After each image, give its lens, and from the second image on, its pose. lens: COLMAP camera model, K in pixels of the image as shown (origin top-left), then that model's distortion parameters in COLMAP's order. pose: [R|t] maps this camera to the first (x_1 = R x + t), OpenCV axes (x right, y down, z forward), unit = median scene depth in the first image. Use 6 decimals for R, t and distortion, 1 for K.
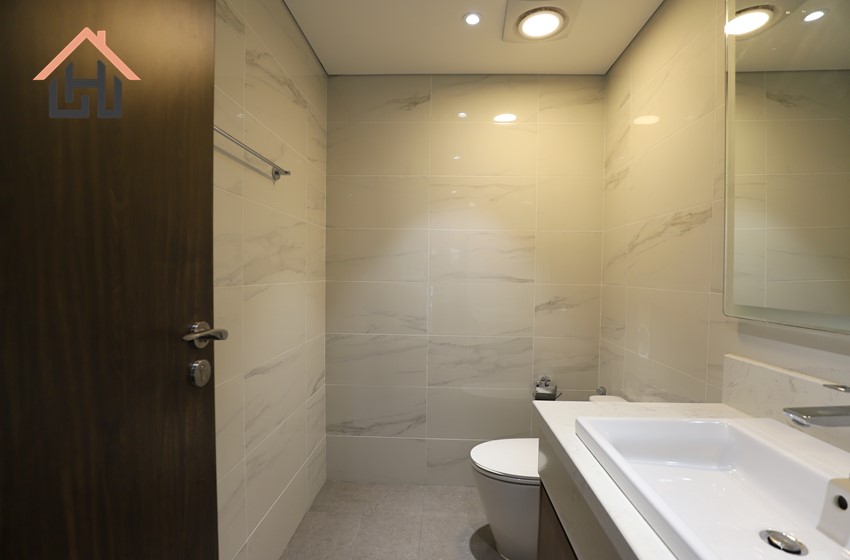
lens RADIAL K [[388.7, 0, 433.8], [0, 388.7, 282.4], [0, 0, 1]] dist [-0.032794, 0.004102]
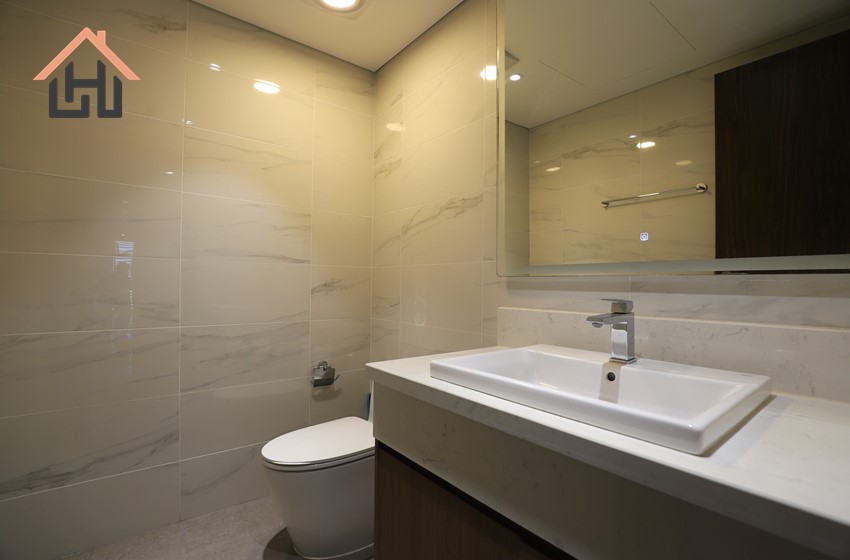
lens RADIAL K [[388.7, 0, 429.7], [0, 388.7, 283.9], [0, 0, 1]] dist [-0.032794, 0.004102]
pose [[0.755218, -0.001656, 0.655471, -0.143841], [0.014108, 0.999806, -0.013730, 0.068403], [-0.655321, 0.019617, 0.755095, 0.091037]]
